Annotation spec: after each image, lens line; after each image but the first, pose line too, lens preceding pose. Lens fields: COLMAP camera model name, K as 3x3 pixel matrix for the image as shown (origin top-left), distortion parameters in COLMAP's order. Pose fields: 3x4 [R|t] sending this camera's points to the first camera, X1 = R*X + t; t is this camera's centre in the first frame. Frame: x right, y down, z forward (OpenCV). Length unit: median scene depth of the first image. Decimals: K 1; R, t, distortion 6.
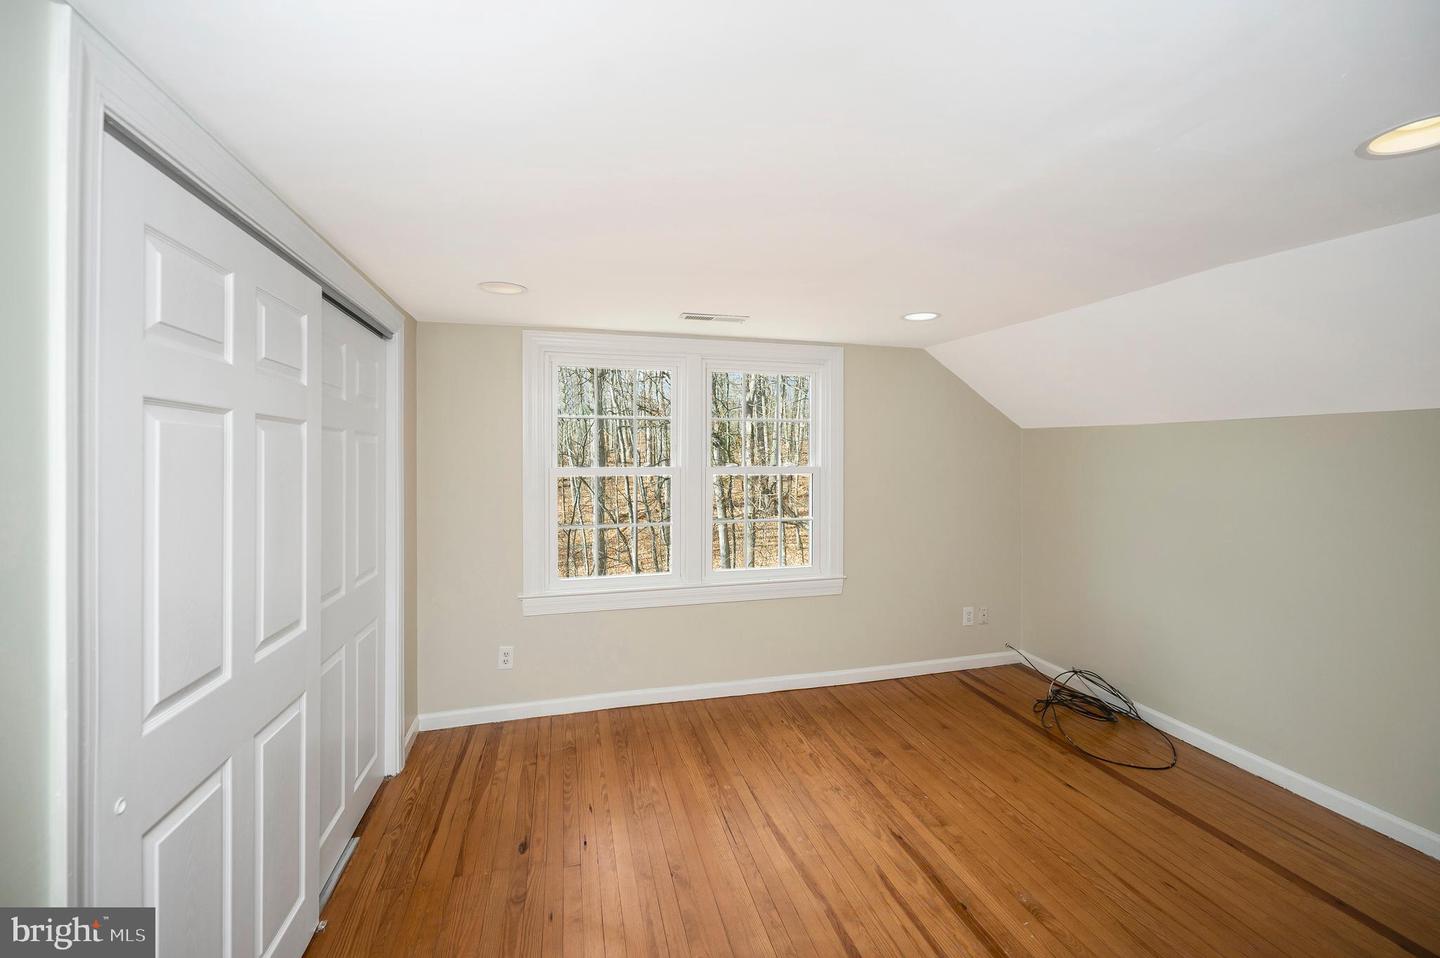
lens RADIAL K [[600.7, 0, 718.9], [0, 600.7, 466.6], [0, 0, 1]] dist [-0.000529, 0.000619]
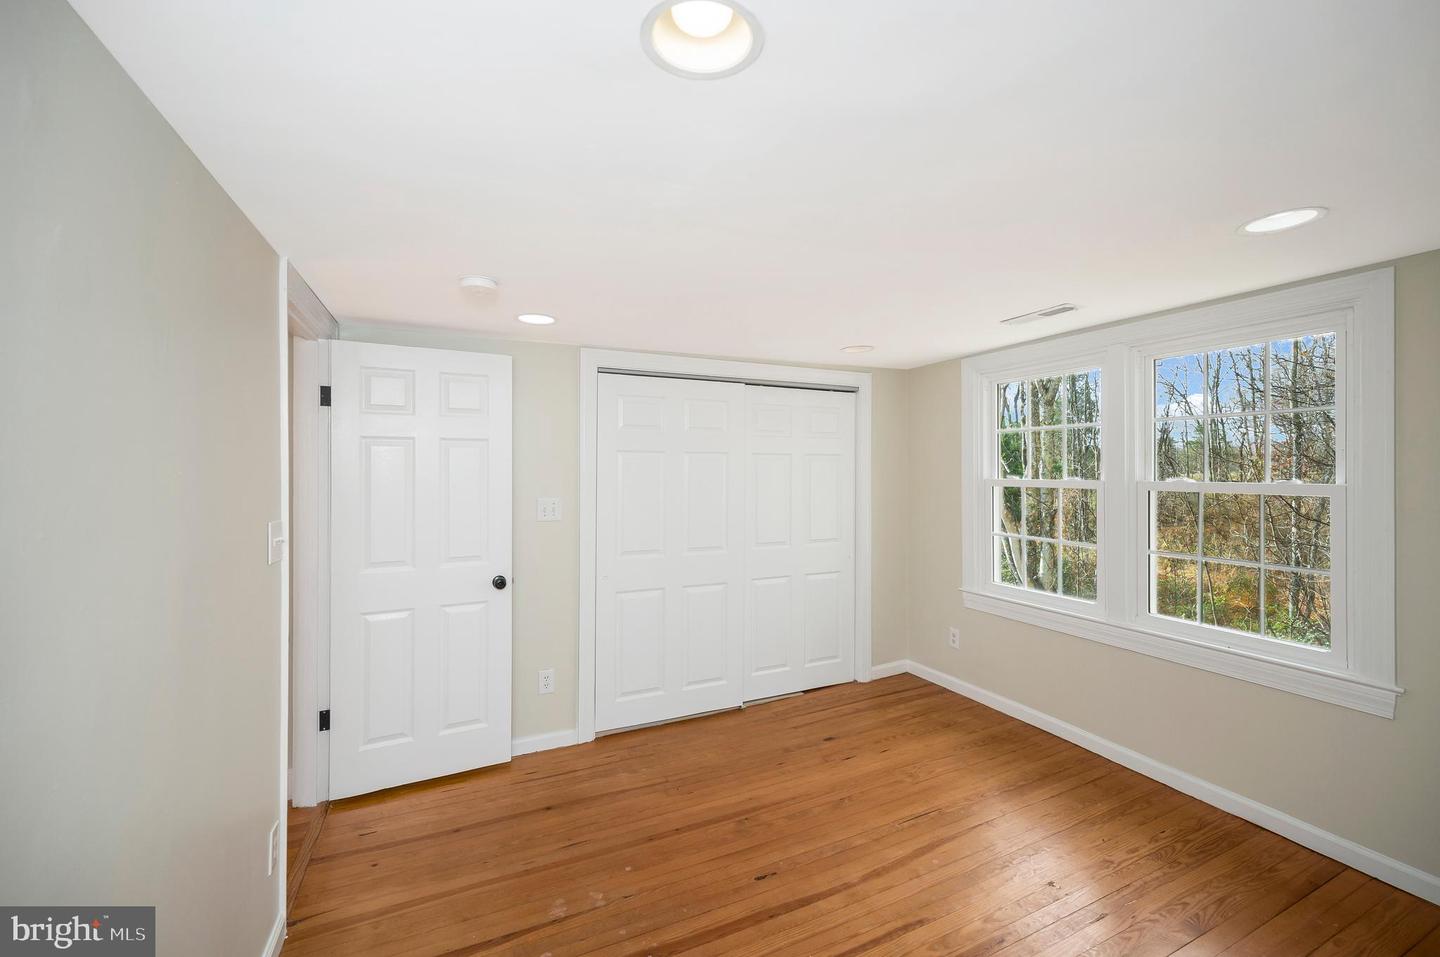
lens RADIAL K [[600.7, 0, 718.1], [0, 600.7, 471.5], [0, 0, 1]] dist [-0.000529, 0.000619]
pose [[0.168560, 0.008306, -0.985656, 0.763687], [-0.019352, 0.999800, 0.005116, -0.004698], [0.985501, 0.018212, 0.168687, 0.358087]]
